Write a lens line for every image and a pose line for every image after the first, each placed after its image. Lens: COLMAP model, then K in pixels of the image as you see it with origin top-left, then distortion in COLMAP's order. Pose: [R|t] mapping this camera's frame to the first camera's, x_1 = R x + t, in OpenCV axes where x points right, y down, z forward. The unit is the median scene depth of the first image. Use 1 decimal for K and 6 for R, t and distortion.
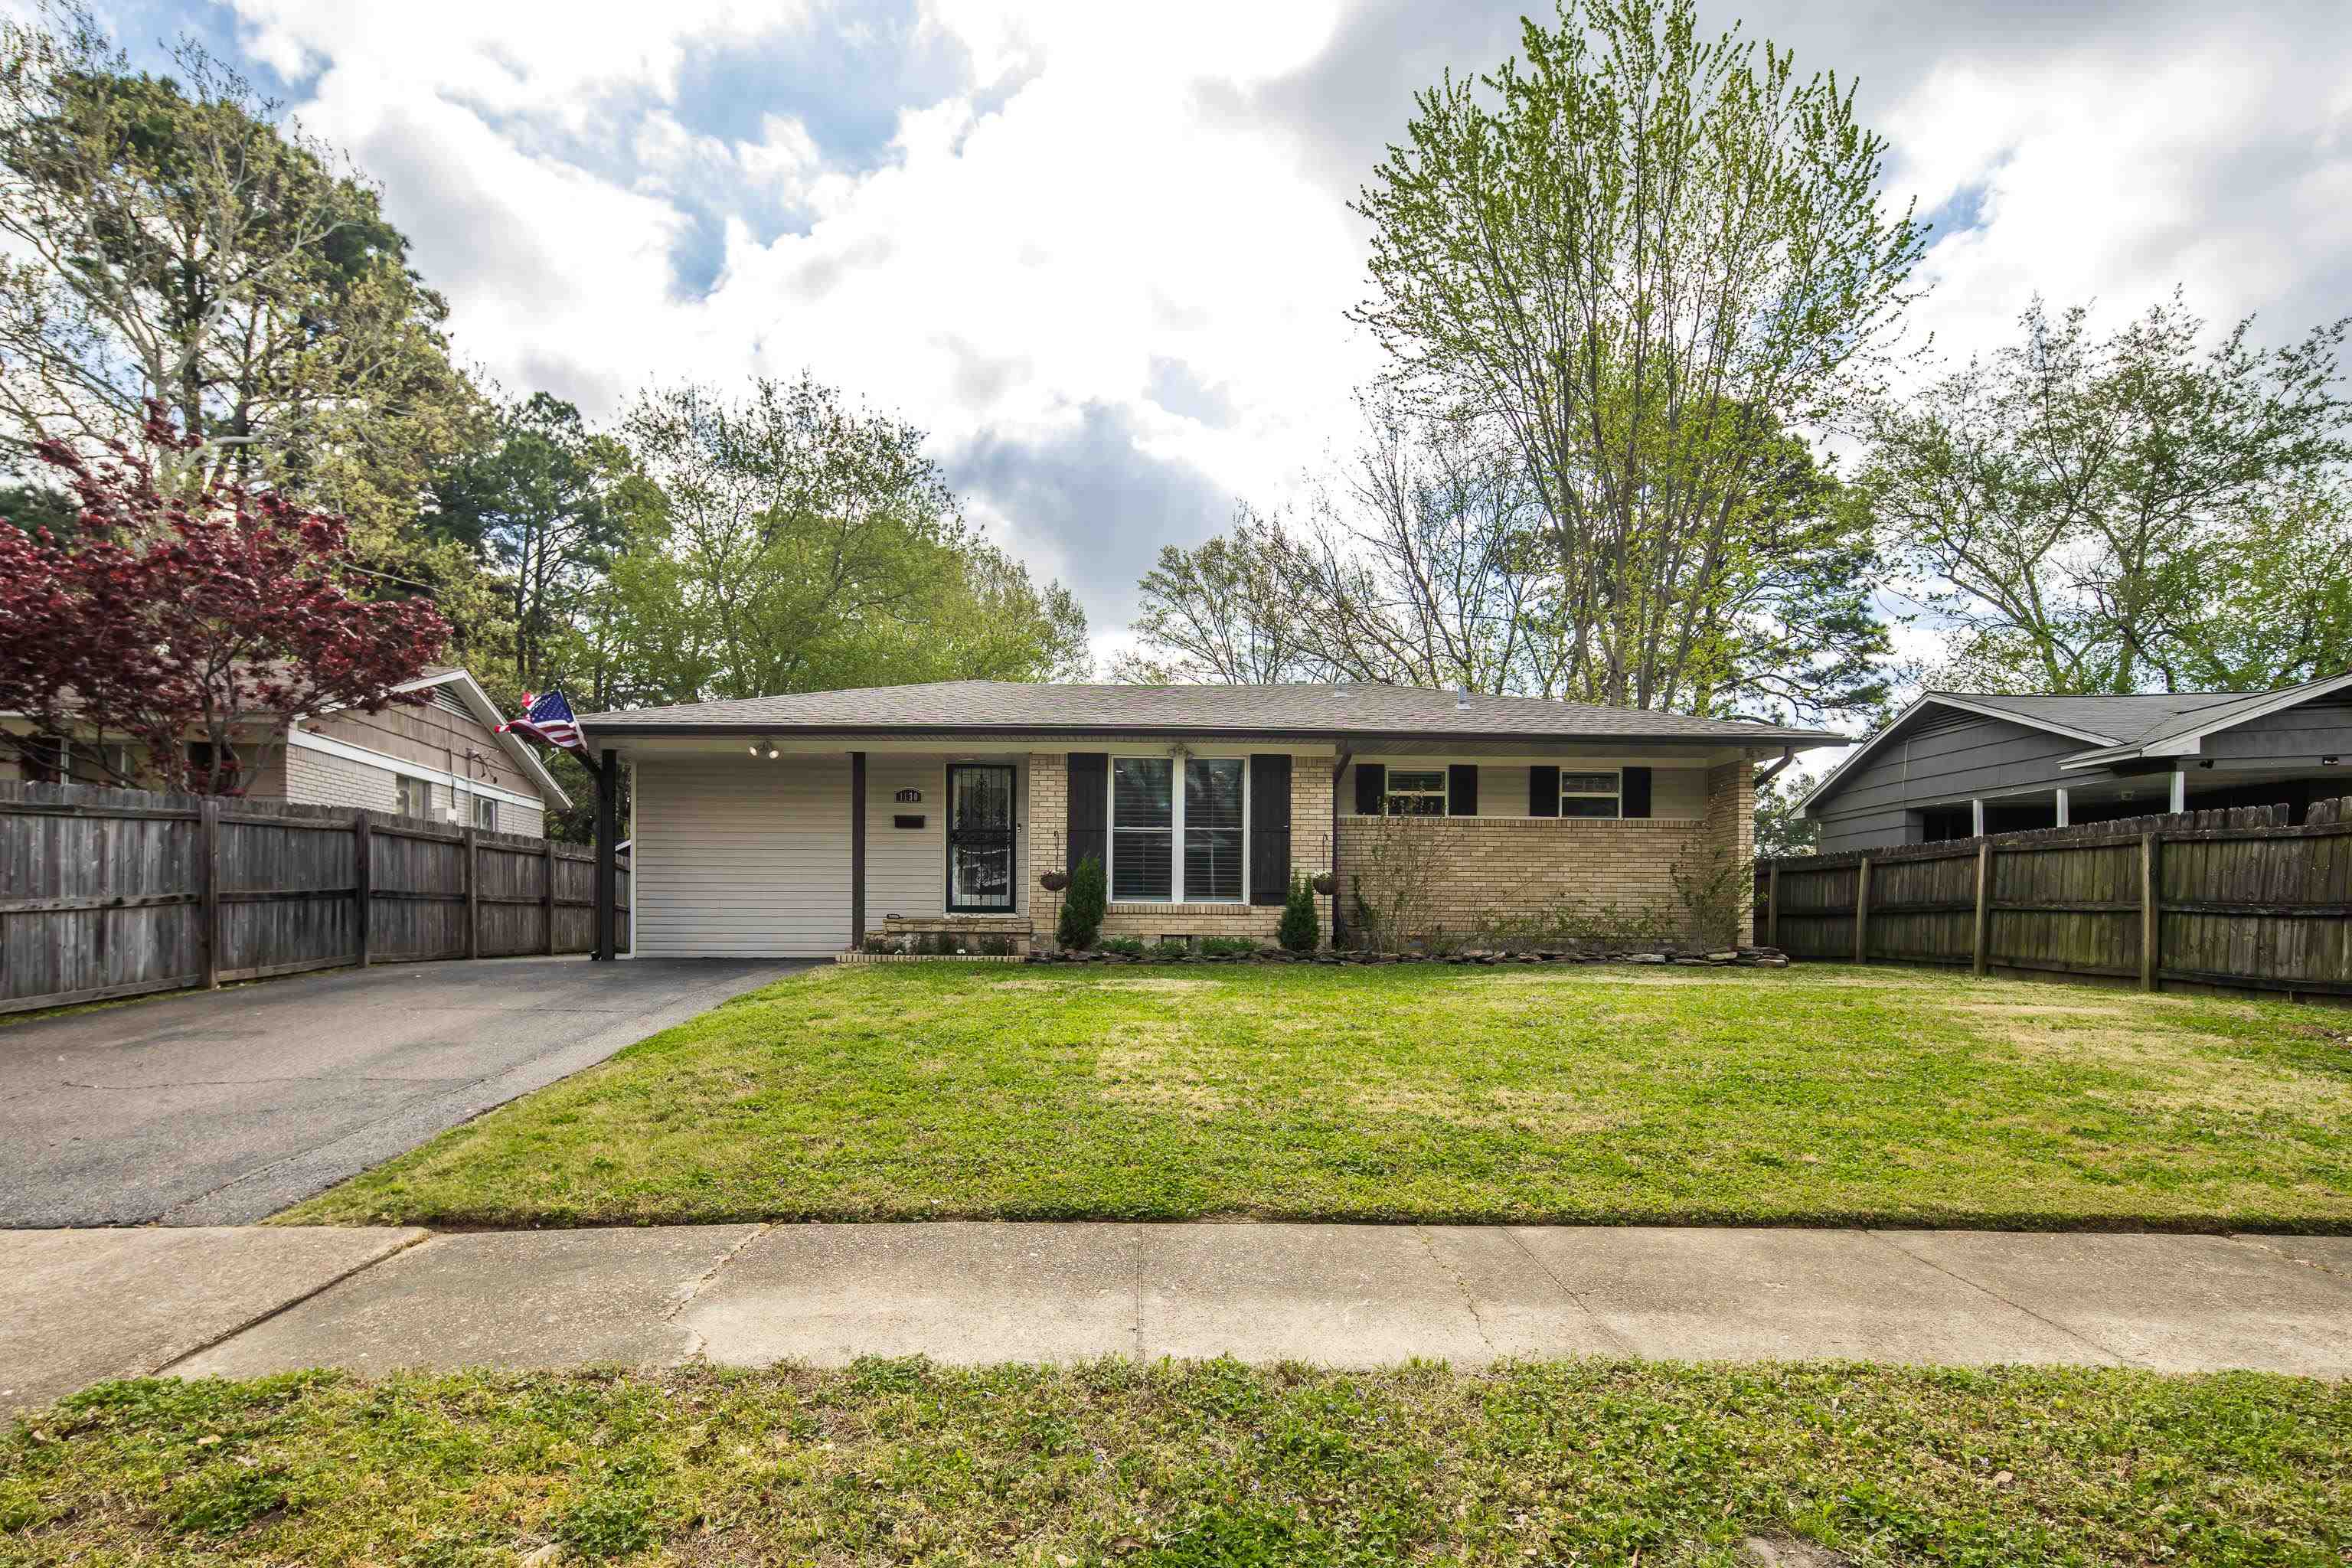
lens RADIAL K [[1161.5, 0, 1146.7], [0, 1161.5, 810.1], [0, 0, 1]] dist [-0.000811, -0.001151]
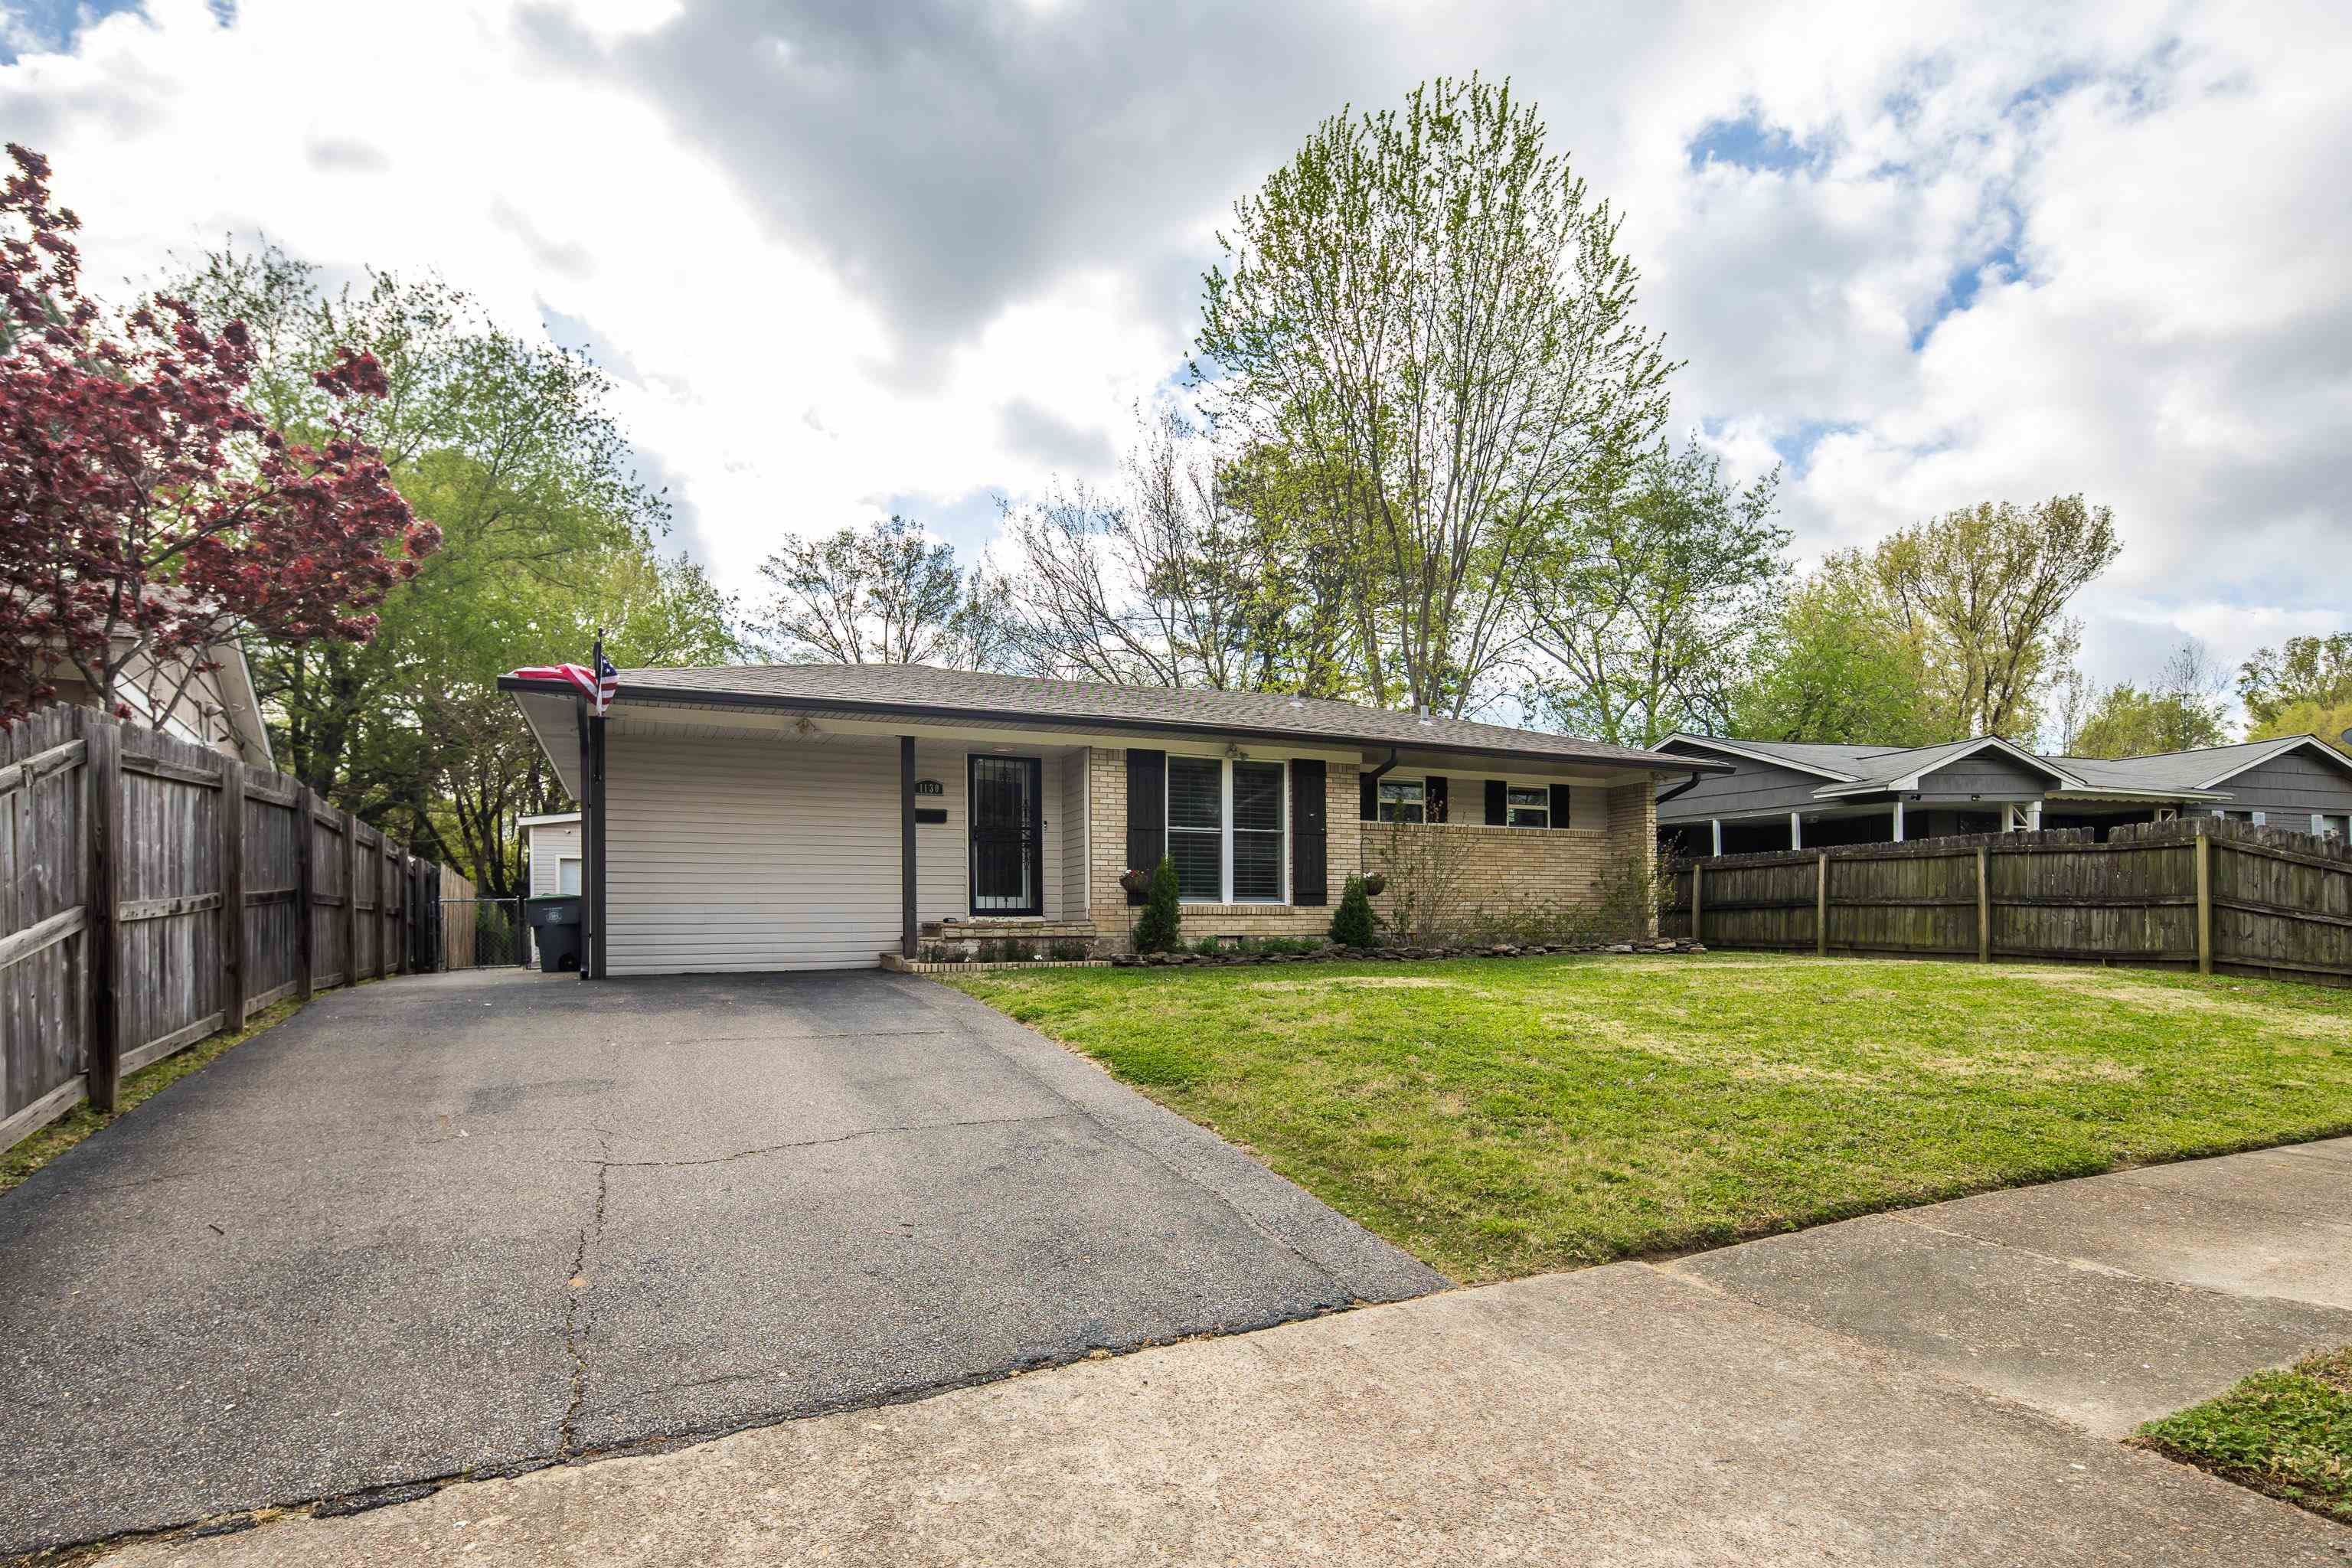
lens RADIAL K [[1161.5, 0, 1146.7], [0, 1161.5, 810.1], [0, 0, 1]] dist [-0.000811, -0.001151]
pose [[0.915864, 0.026956, 0.400583, -0.439252], [-0.024583, 0.999637, -0.011061, 0.012054], [-0.400736, 0.000283, 0.916194, 0.112699]]
